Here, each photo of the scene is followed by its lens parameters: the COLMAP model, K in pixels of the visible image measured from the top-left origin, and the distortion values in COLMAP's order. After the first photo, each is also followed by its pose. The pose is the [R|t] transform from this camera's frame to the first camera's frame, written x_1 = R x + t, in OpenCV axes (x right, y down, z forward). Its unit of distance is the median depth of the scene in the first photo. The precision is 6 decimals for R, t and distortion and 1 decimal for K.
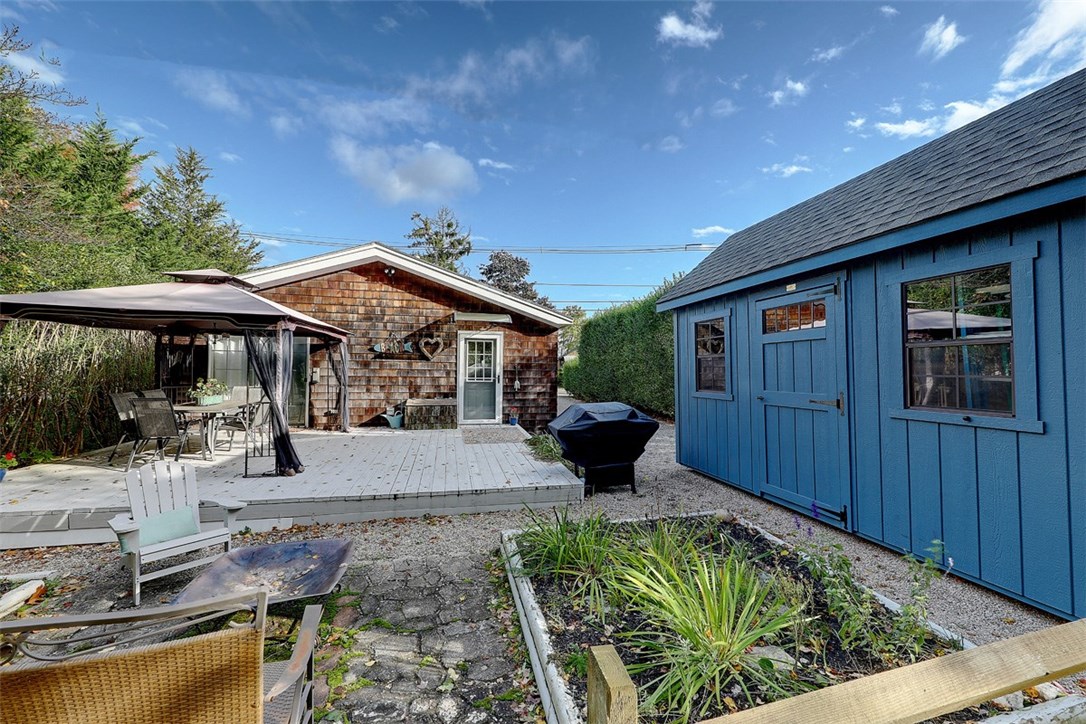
lens RADIAL K [[403.2, 0, 544.0], [0, 403.2, 366.5], [0, 0, 1]] dist [0.004054, 0.000009]
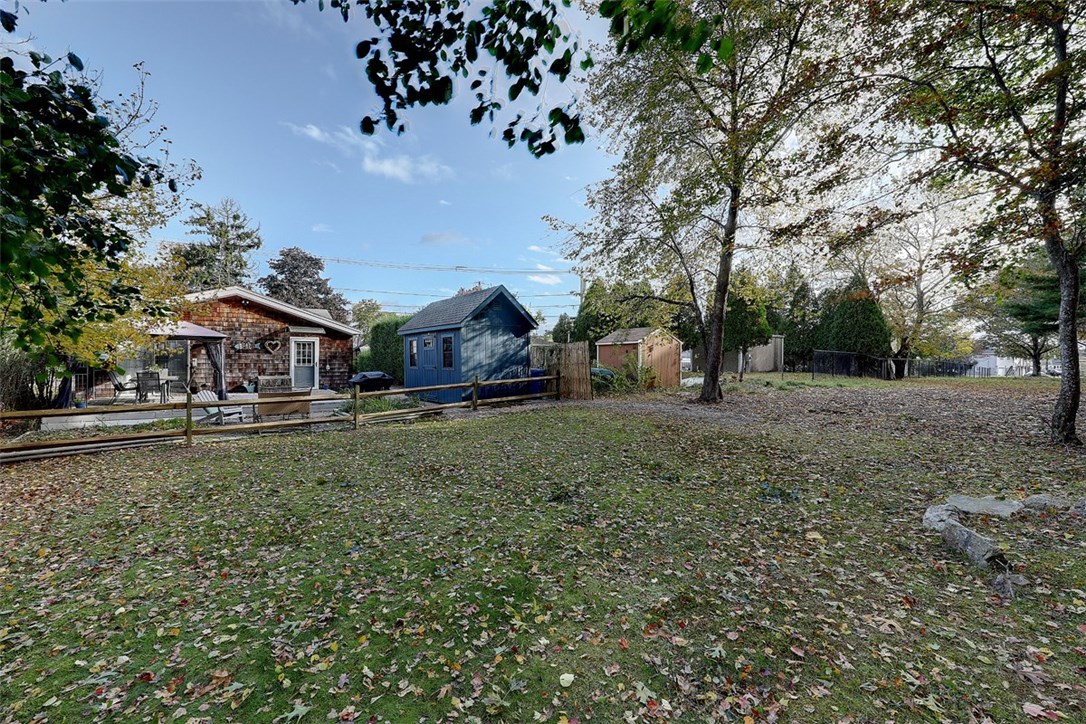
lens RADIAL K [[403.2, 0, 527.8], [0, 403.2, 360.2], [0, 0, 1]] dist [0.004054, 0.000009]
pose [[0.903926, -0.006004, 0.427646, -0.031362], [0.001677, 0.999944, 0.010494, -0.003884], [-0.427685, -0.008769, 0.903885, -1.030813]]
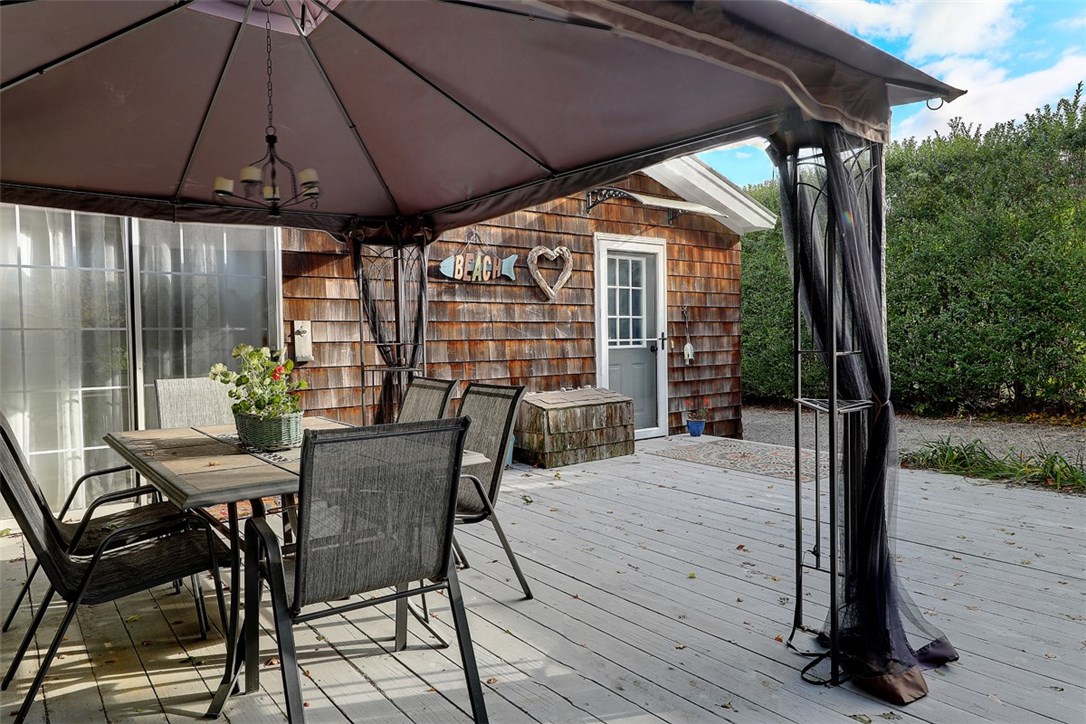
lens RADIAL K [[707.3, 0, 553.4], [0, 707.3, 352.0], [0, 0, 1]] dist [-0.002906, 0.008365]
pose [[0.899559, -0.038180, 0.435128, -0.597481], [0.028037, 0.999165, 0.029710, 0.017489], [-0.435899, -0.014526, 0.899878, 0.329652]]
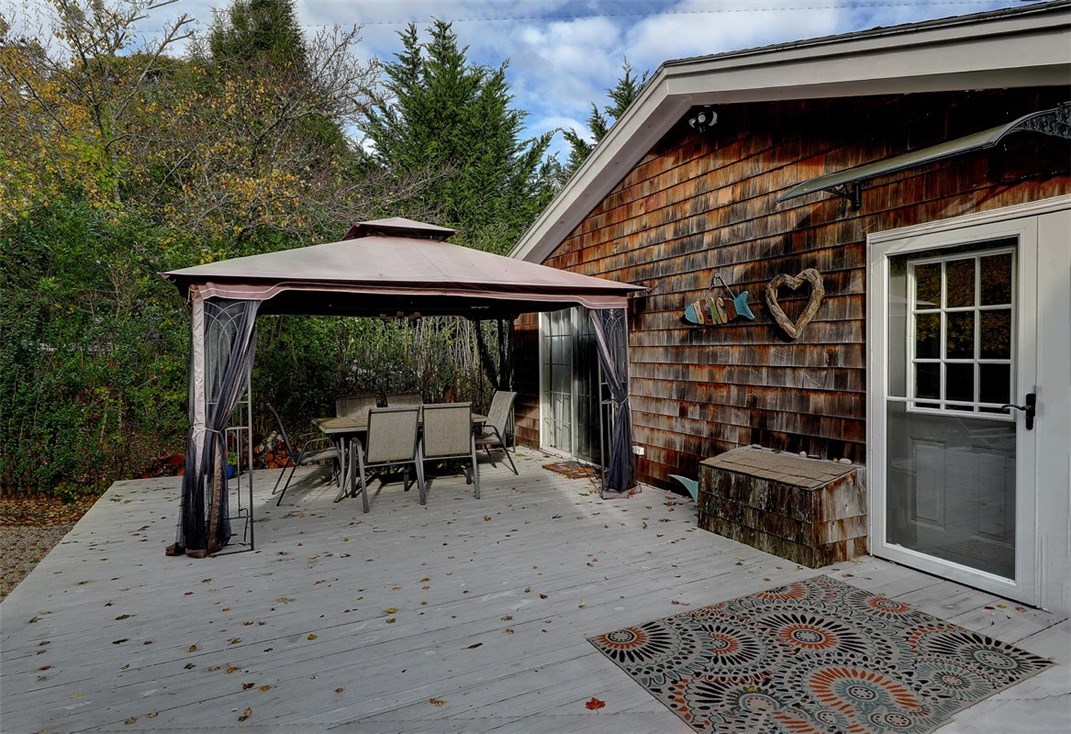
lens RADIAL K [[604.3, 0, 545.0], [0, 604.3, 364.8], [0, 0, 1]] dist [-0.000546, 0.000515]
pose [[0.250023, 0.003684, -0.968233, 0.153905], [0.005256, 0.999973, 0.005162, 0.002198], [0.968226, -0.006380, 0.249997, 0.669086]]
